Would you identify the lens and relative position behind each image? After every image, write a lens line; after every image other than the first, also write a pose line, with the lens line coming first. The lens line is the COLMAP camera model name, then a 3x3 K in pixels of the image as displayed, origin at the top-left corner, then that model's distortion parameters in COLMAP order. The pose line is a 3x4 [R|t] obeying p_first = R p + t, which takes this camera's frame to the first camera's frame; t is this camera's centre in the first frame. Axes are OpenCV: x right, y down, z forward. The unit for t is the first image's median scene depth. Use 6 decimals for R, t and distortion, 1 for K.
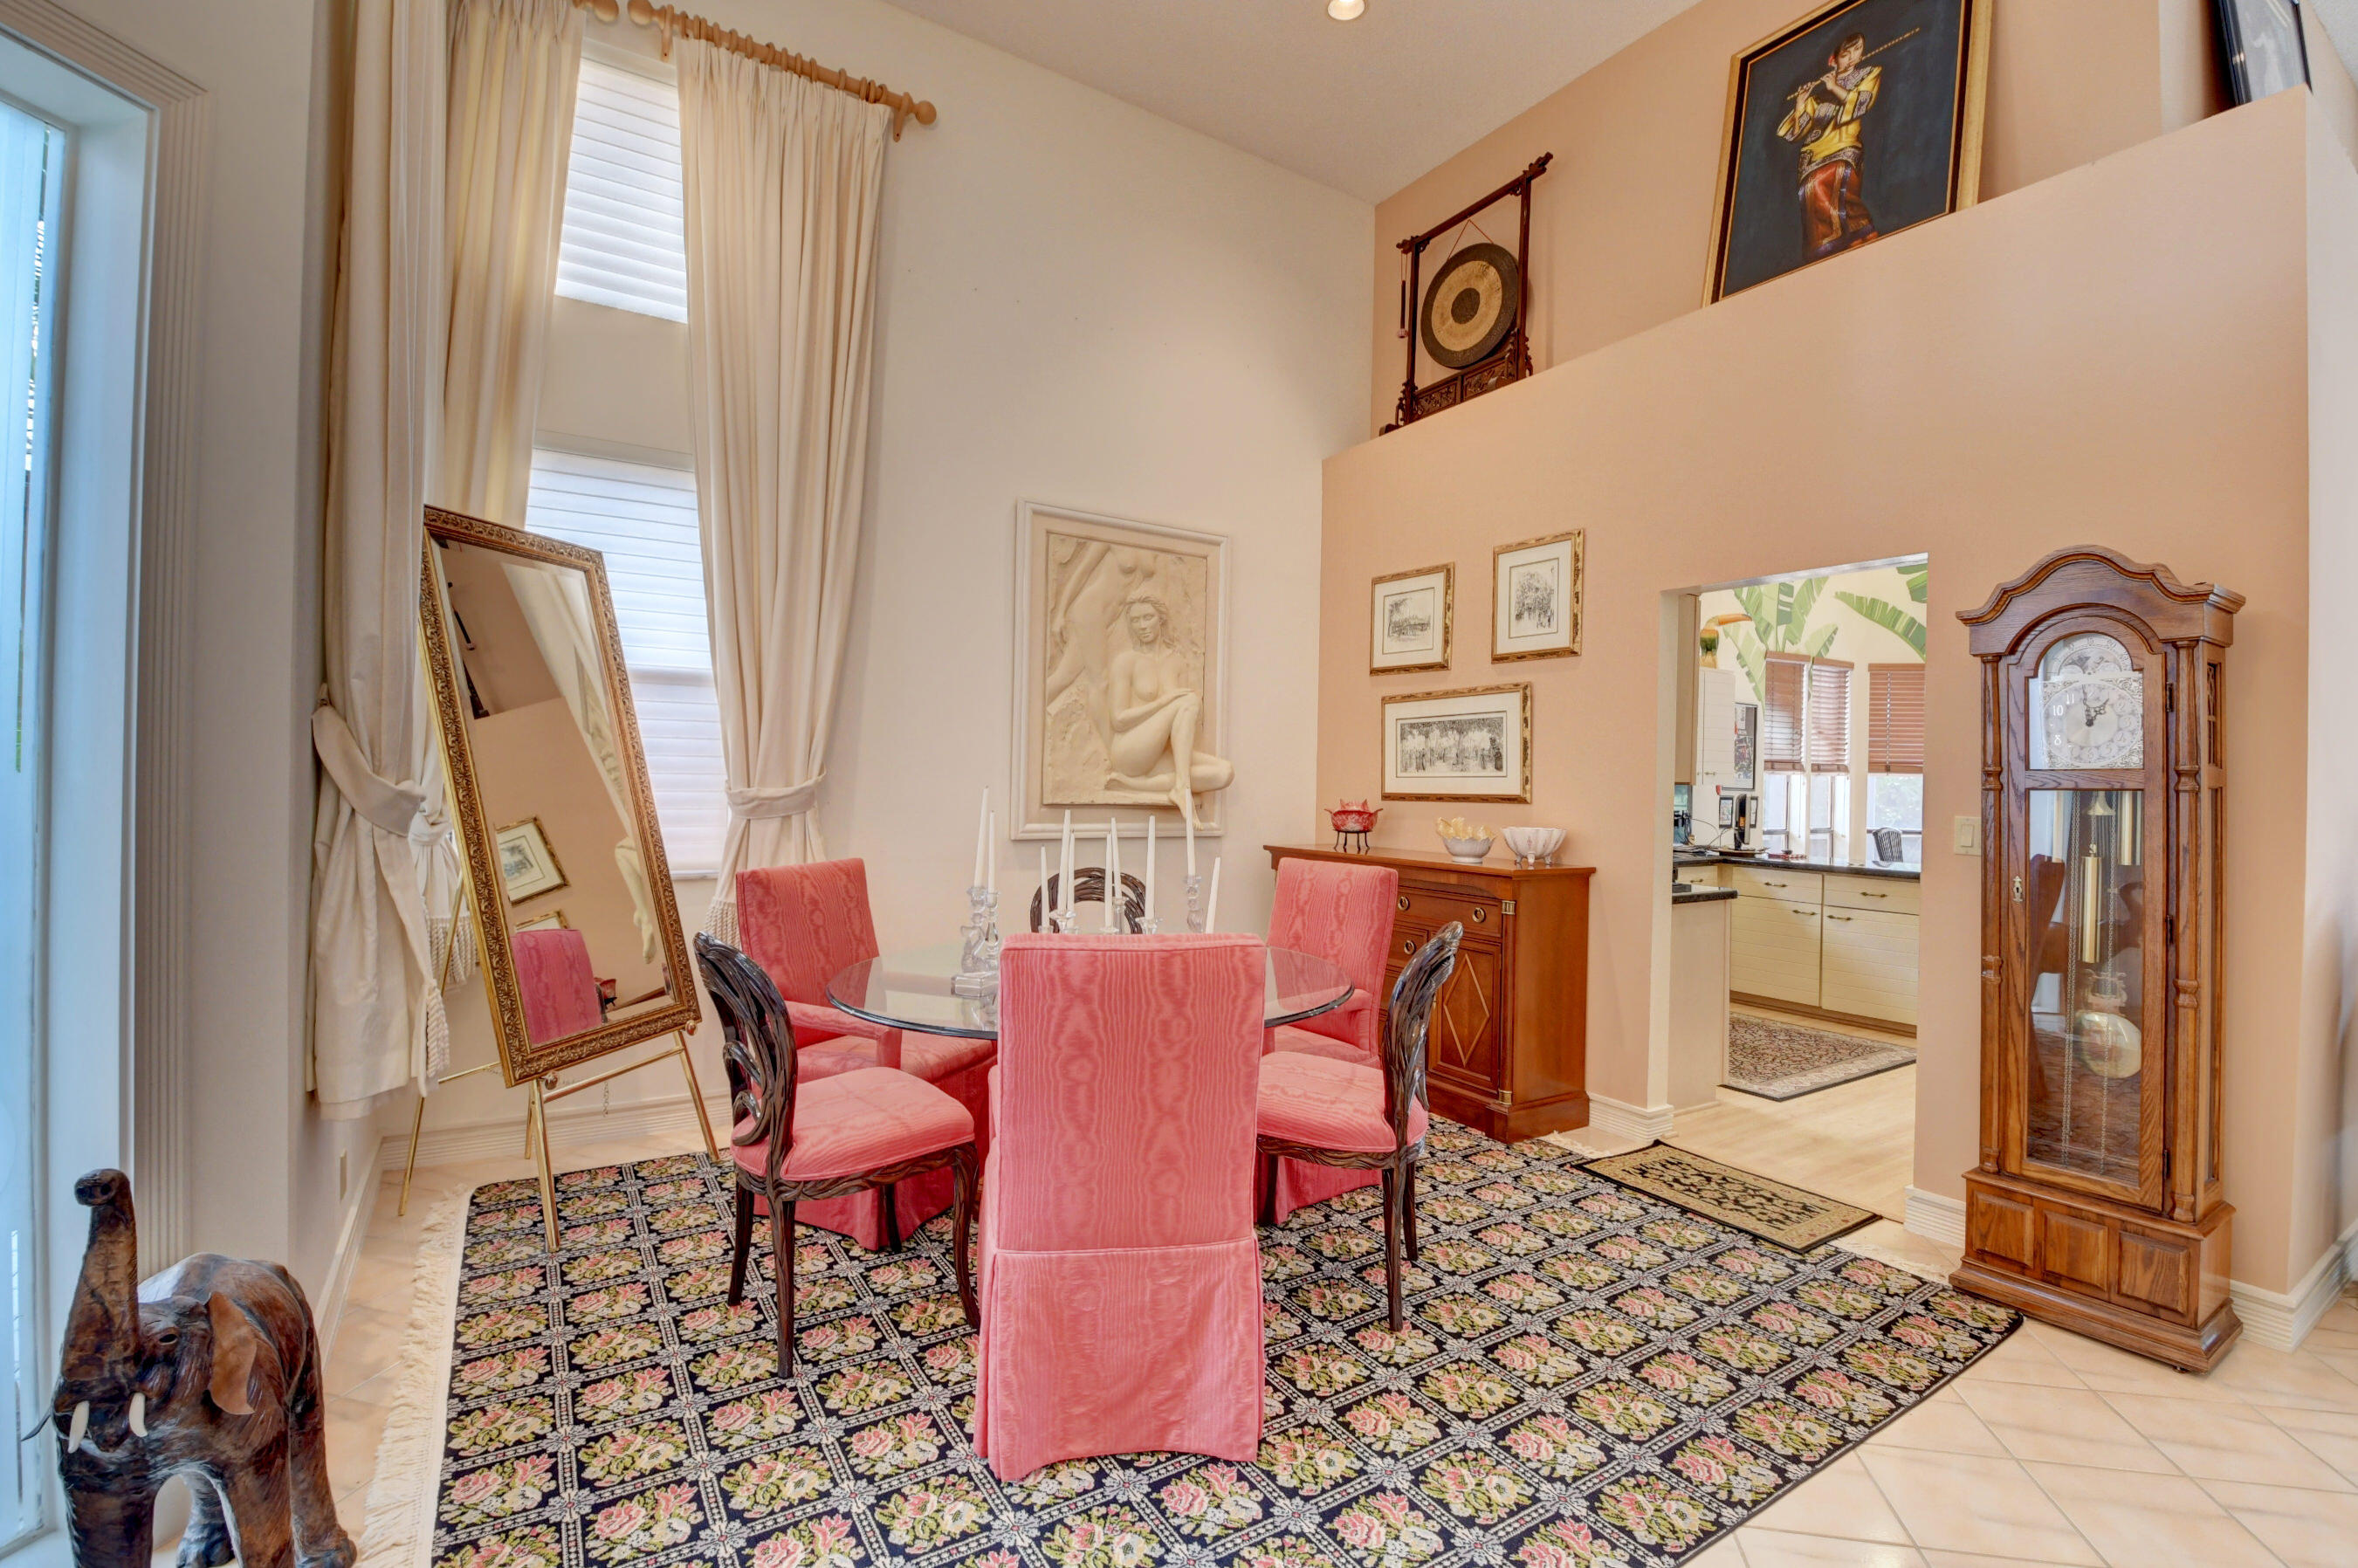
lens RADIAL K [[1036.4, 0, 1172.7], [0, 1036.4, 773.6], [0, 0, 1]] dist [0.017223, -0.030872]
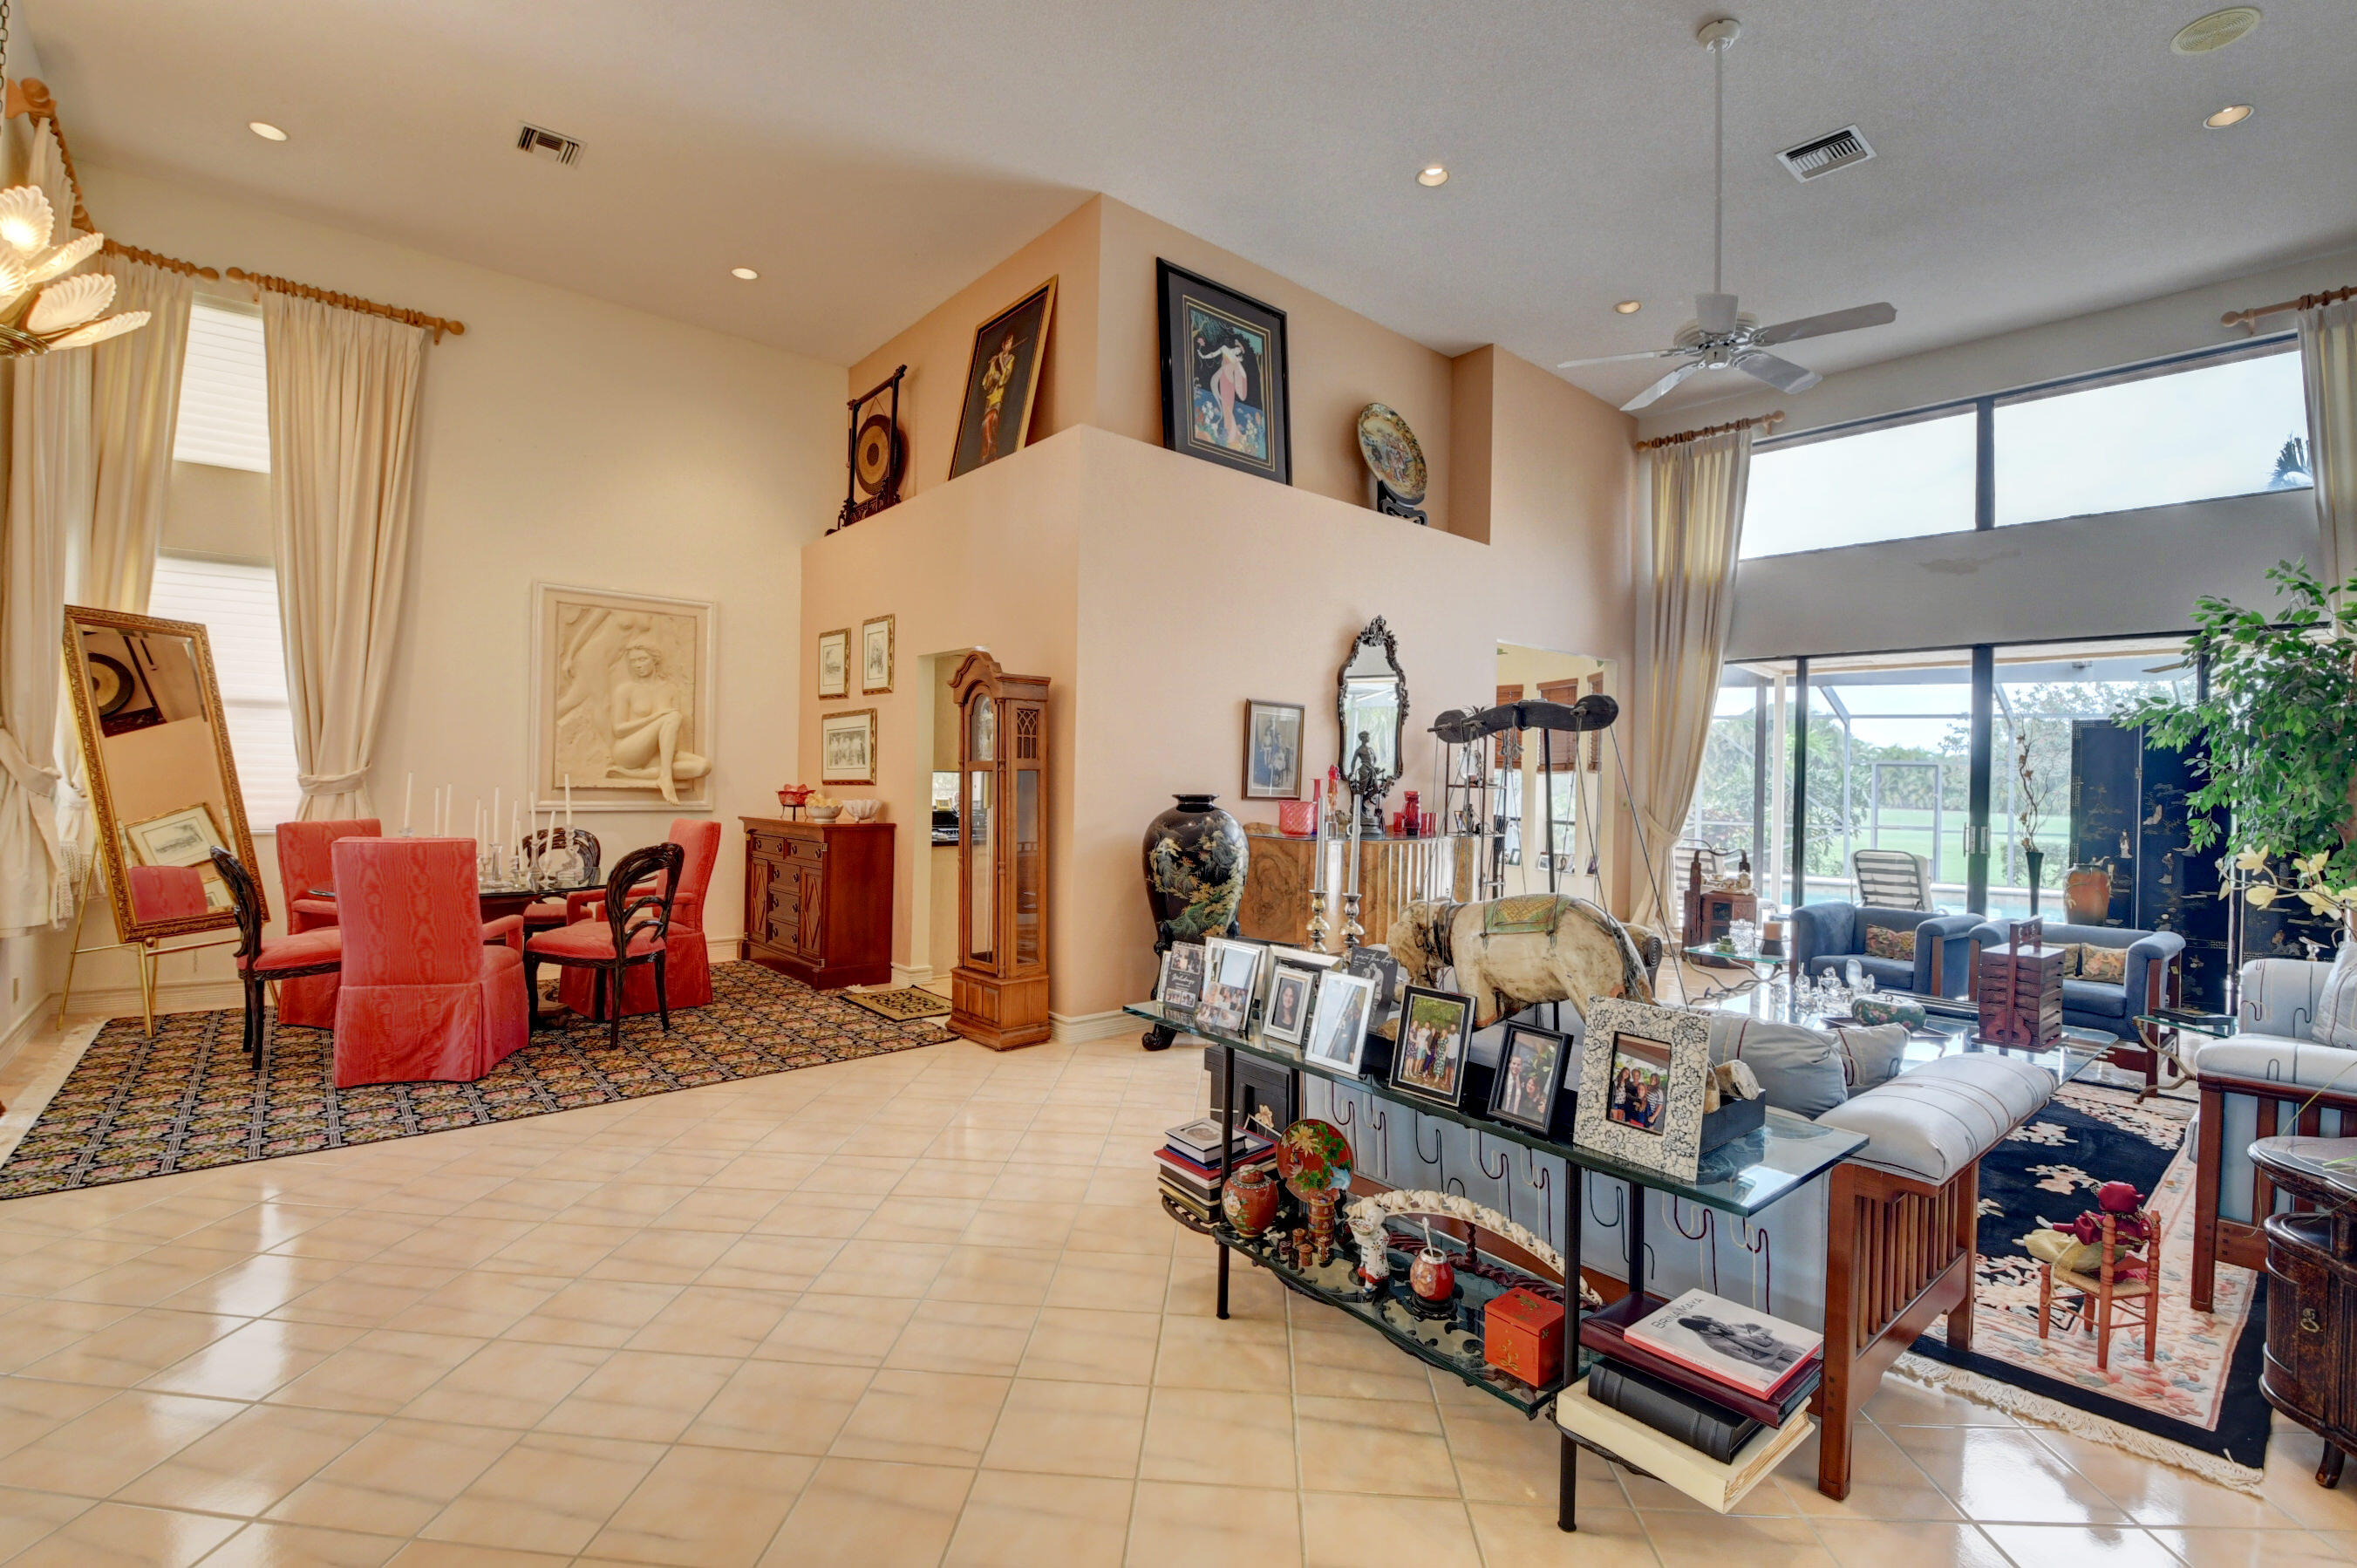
lens RADIAL K [[1036.0, 0, 1172.2], [0, 1036.0, 773.6], [0, 0, 1]] dist [0.017223, -0.030872]
pose [[0.989512, -0.001722, 0.144443, 0.561688], [0.001662, 0.999998, 0.000541, 0.011396], [-0.144444, -0.000295, 0.989513, -0.621158]]
